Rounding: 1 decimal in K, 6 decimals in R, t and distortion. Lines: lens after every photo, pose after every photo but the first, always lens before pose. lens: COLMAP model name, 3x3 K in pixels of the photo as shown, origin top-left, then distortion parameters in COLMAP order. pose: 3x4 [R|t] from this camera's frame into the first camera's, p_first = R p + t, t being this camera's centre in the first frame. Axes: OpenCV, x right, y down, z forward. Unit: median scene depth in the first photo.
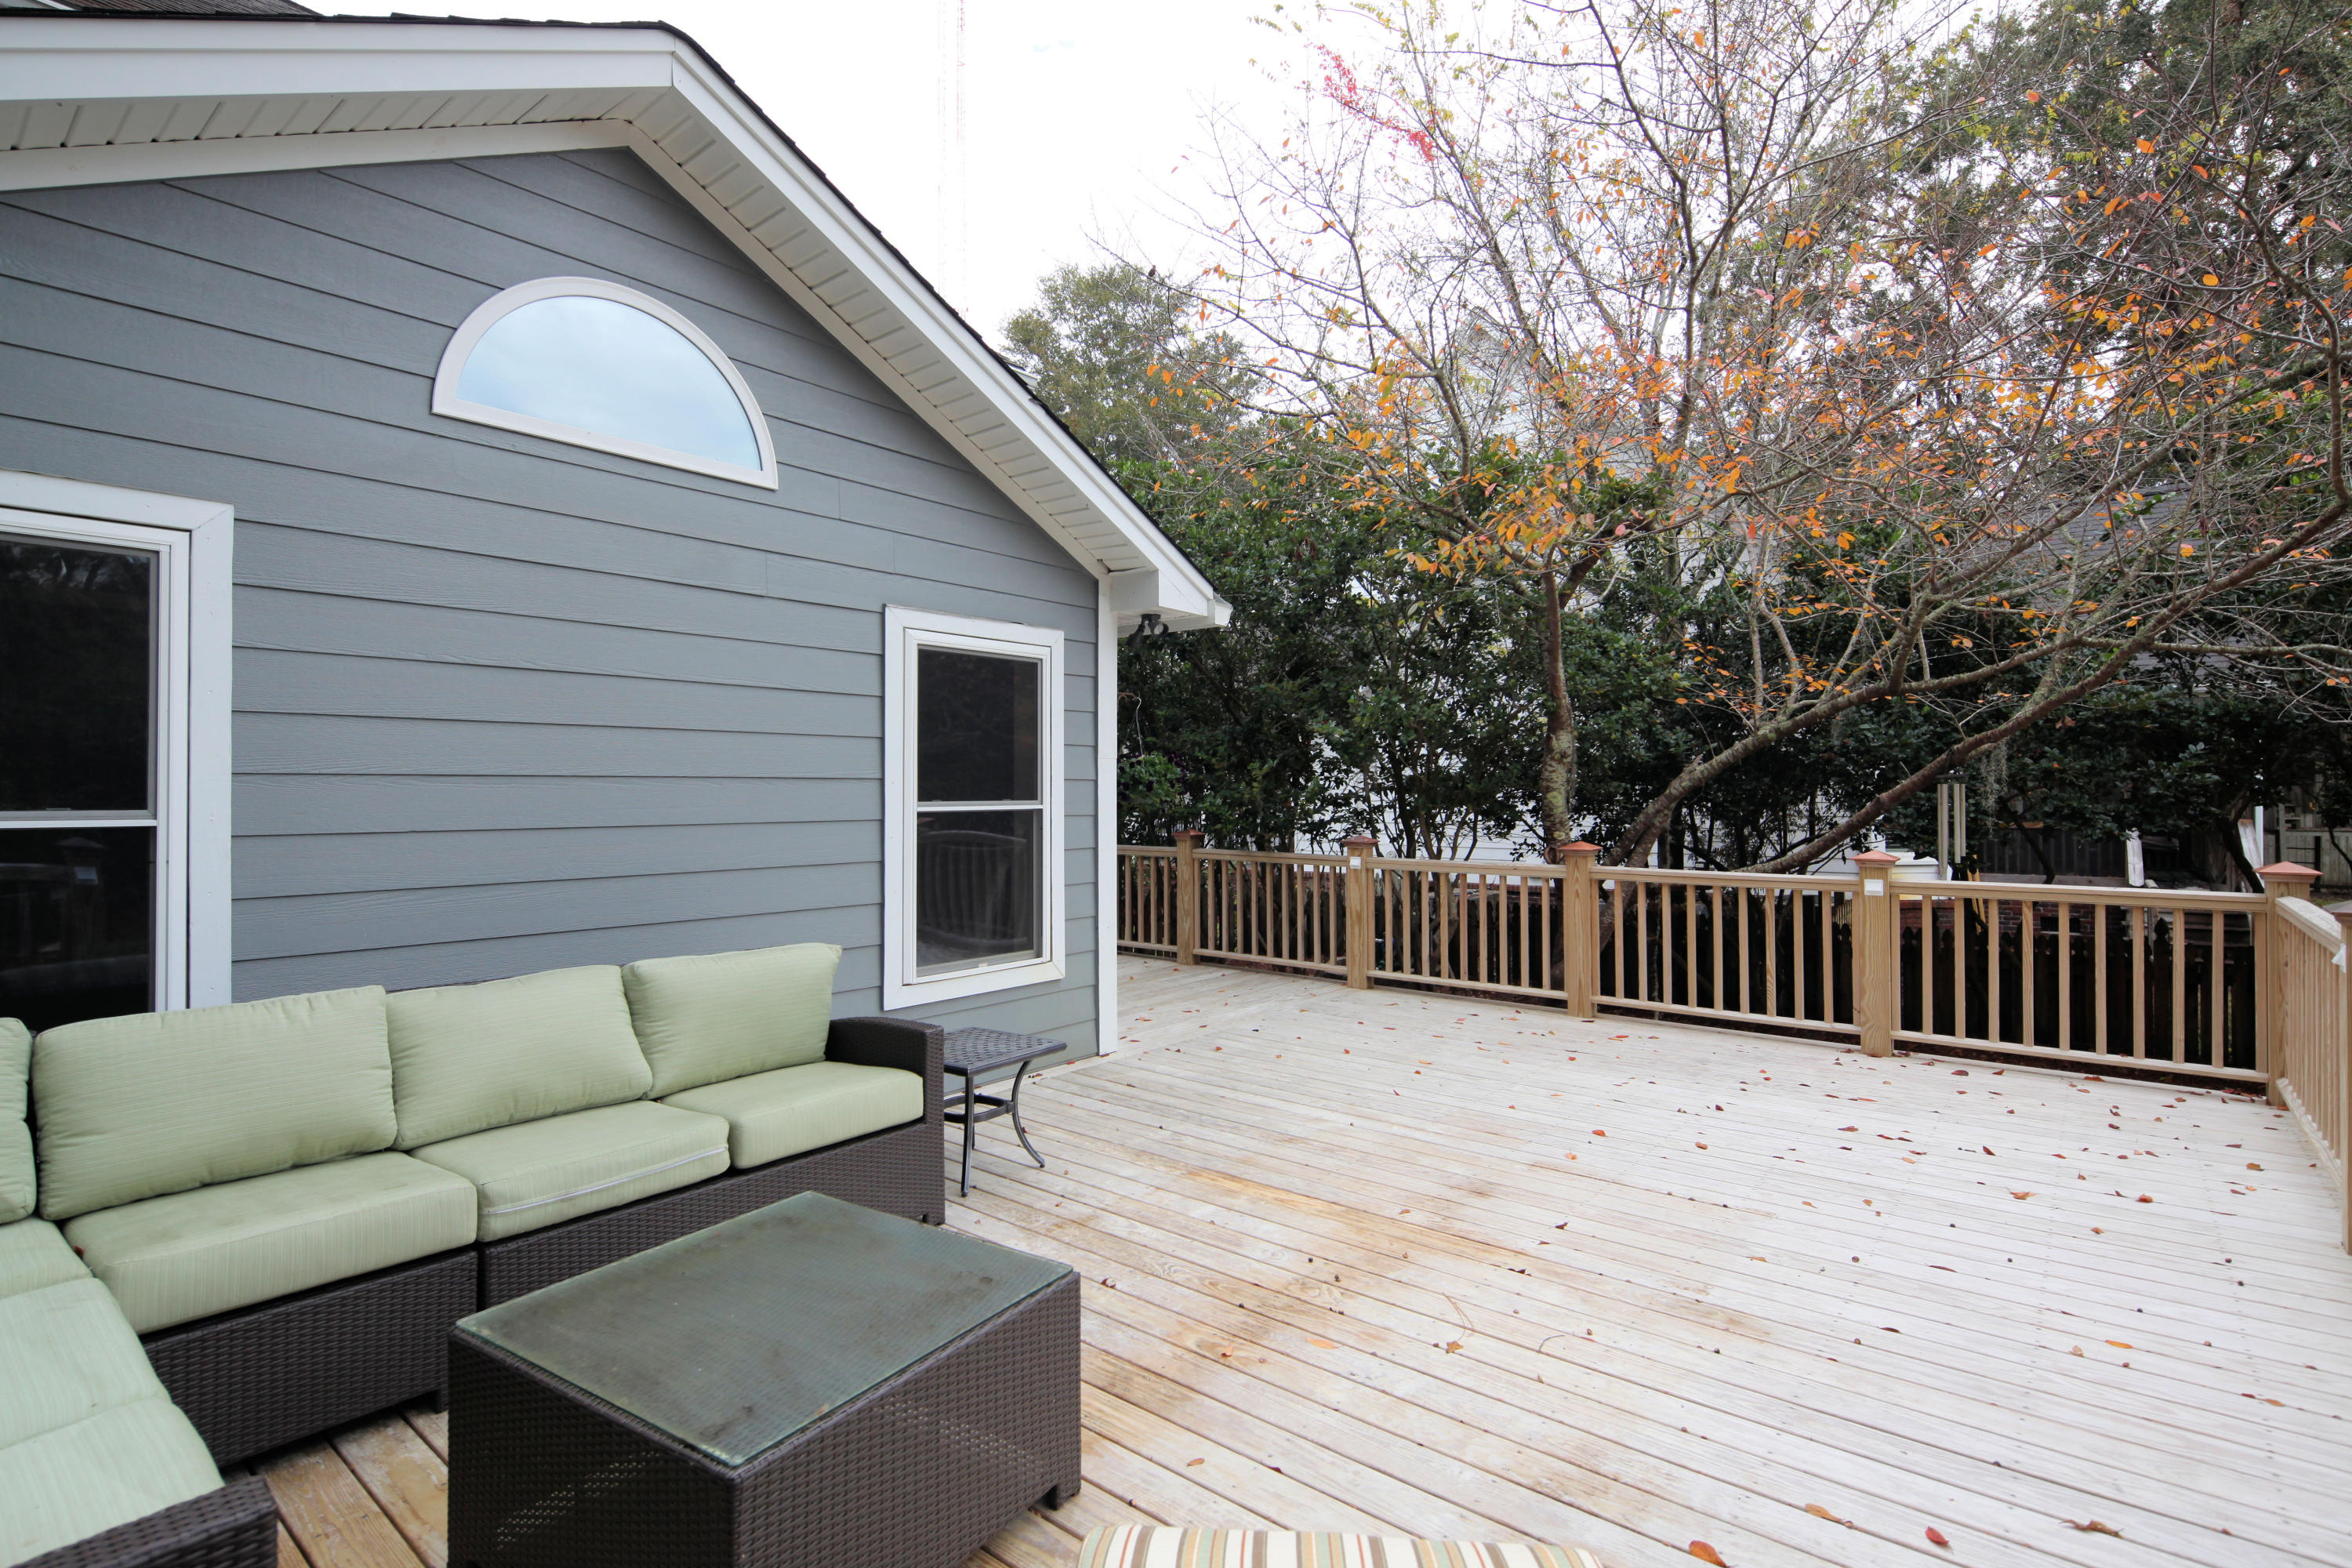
lens RADIAL K [[1137.8, 0, 1178.7], [0, 1137.8, 783.5], [0, 0, 1]] dist [0.003796, -0.002379]
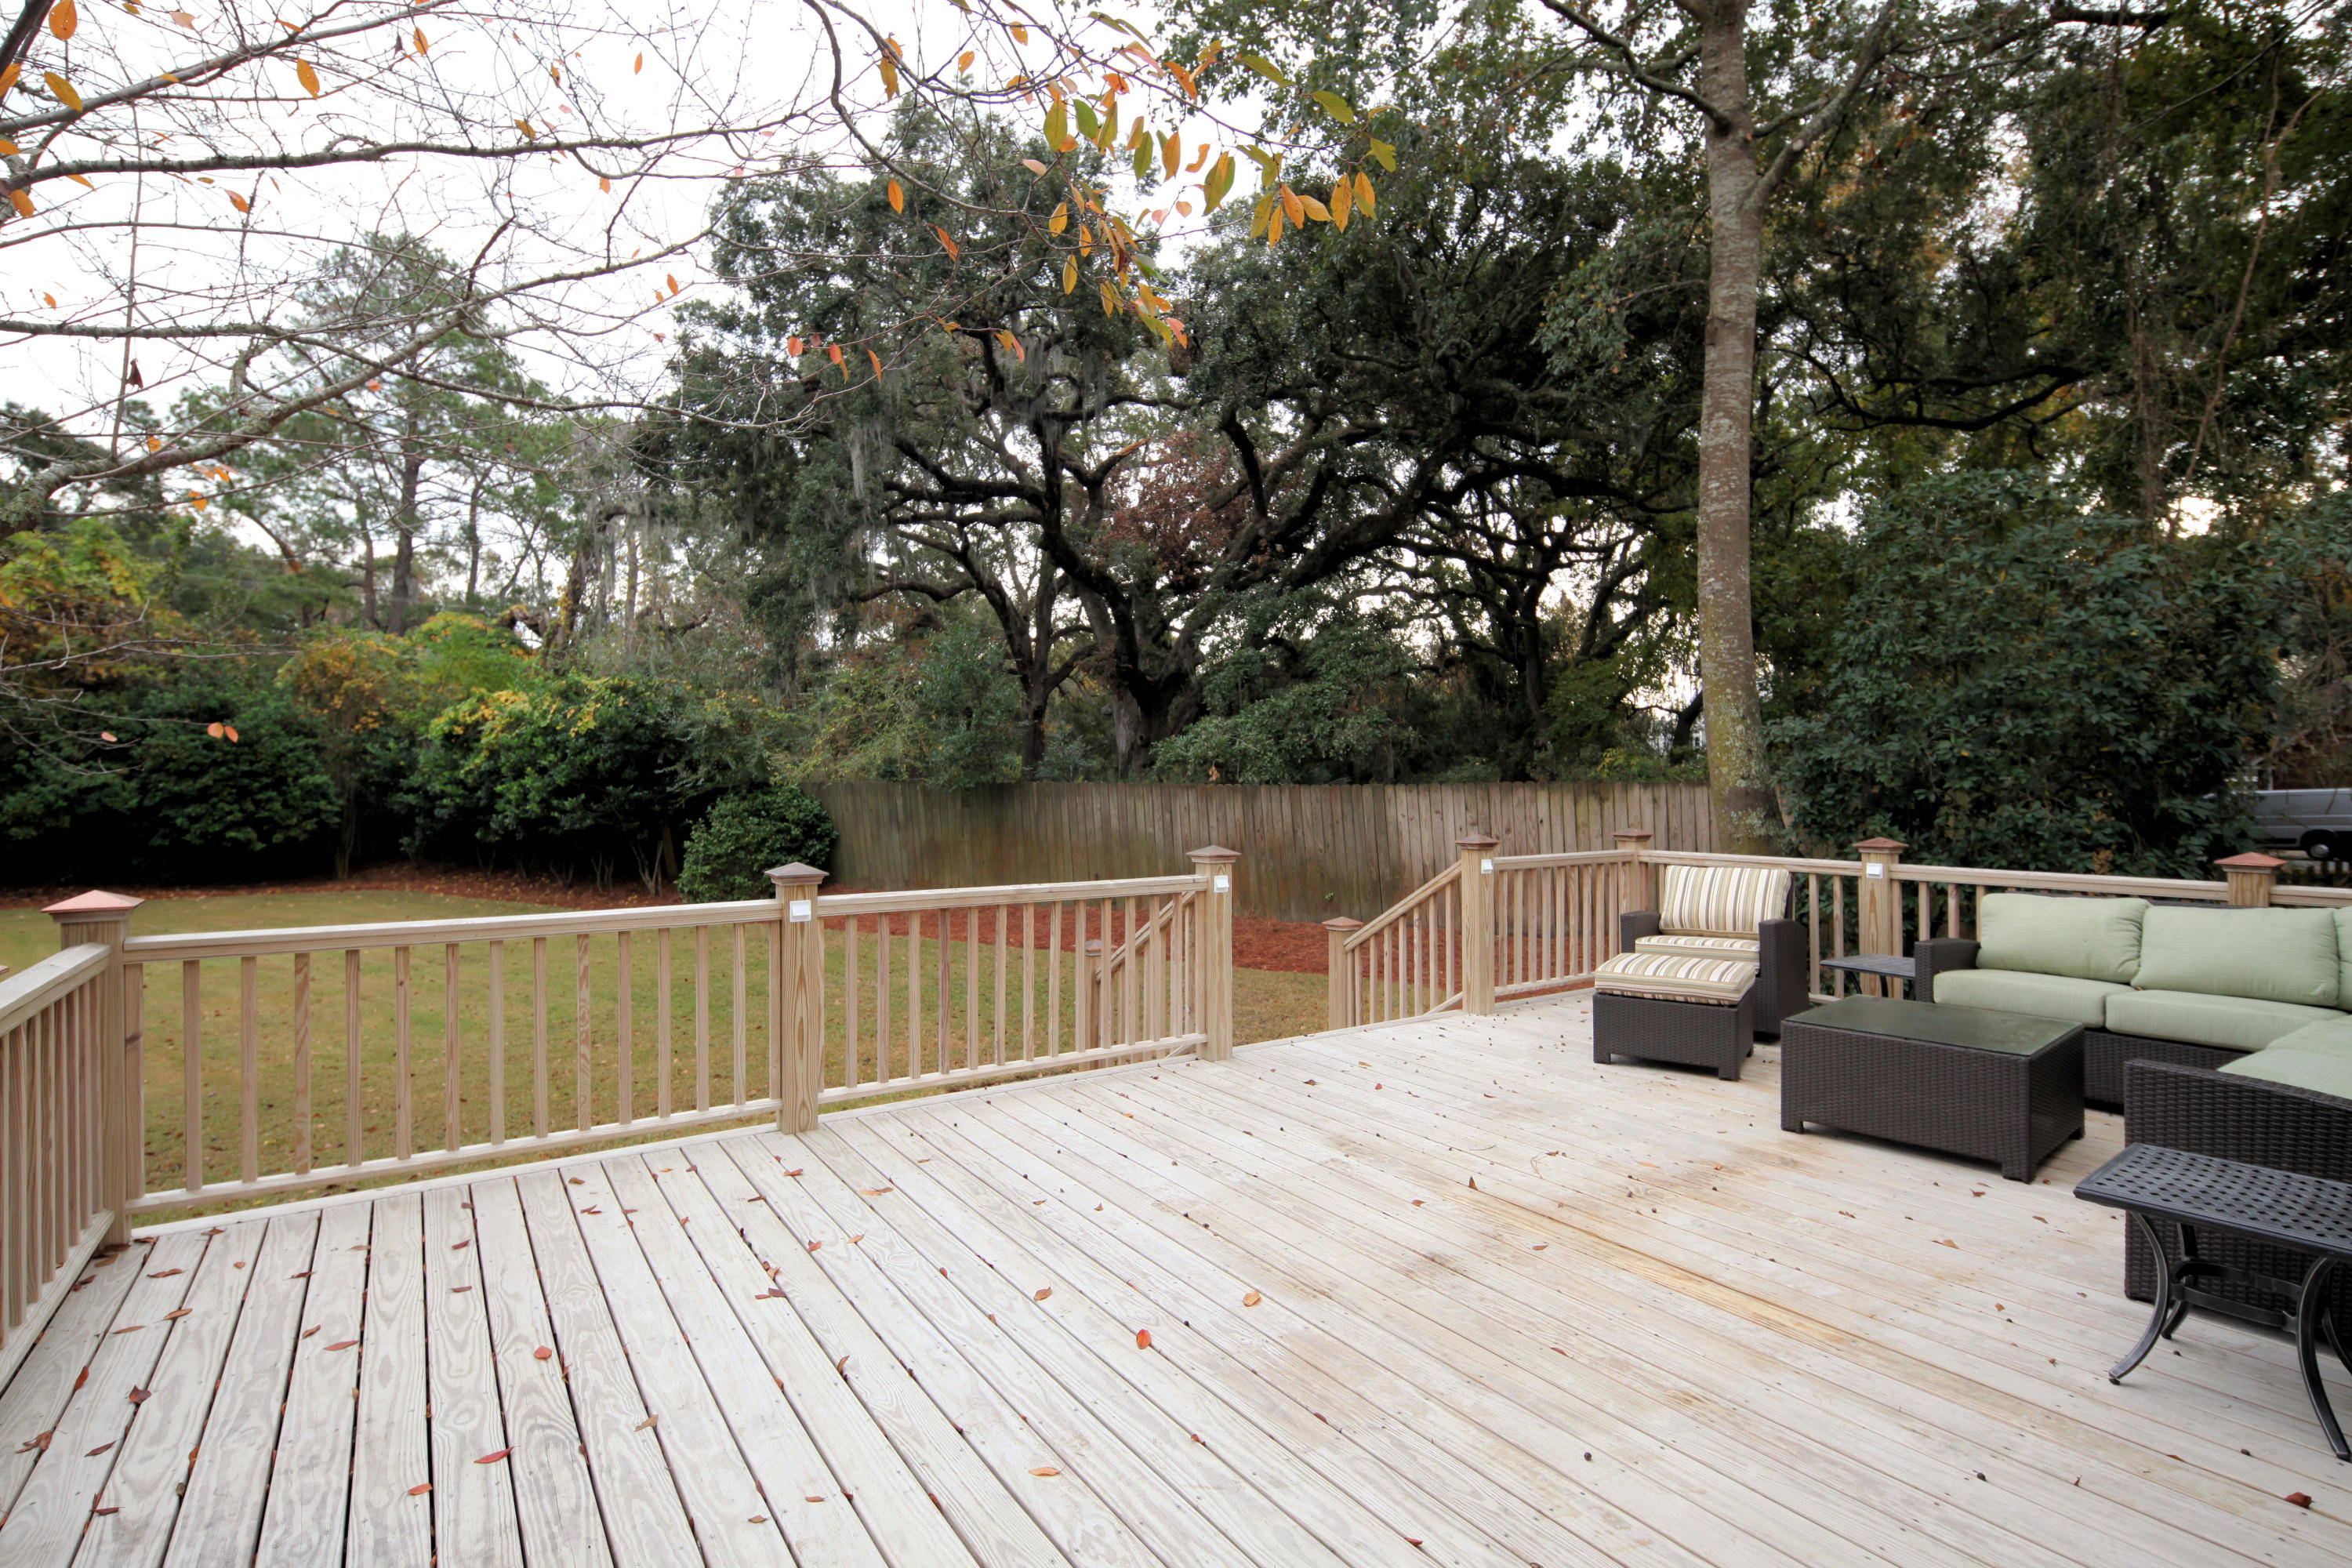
lens RADIAL K [[1137.8, 0, 1174.6], [0, 1137.8, 786.2], [0, 0, 1]] dist [0.003796, -0.002379]
pose [[-0.958711, -0.003330, 0.284363, 0.251782], [-0.004324, 0.999987, -0.002869, 0.014599], [-0.284350, -0.003980, -0.958712, 2.234966]]
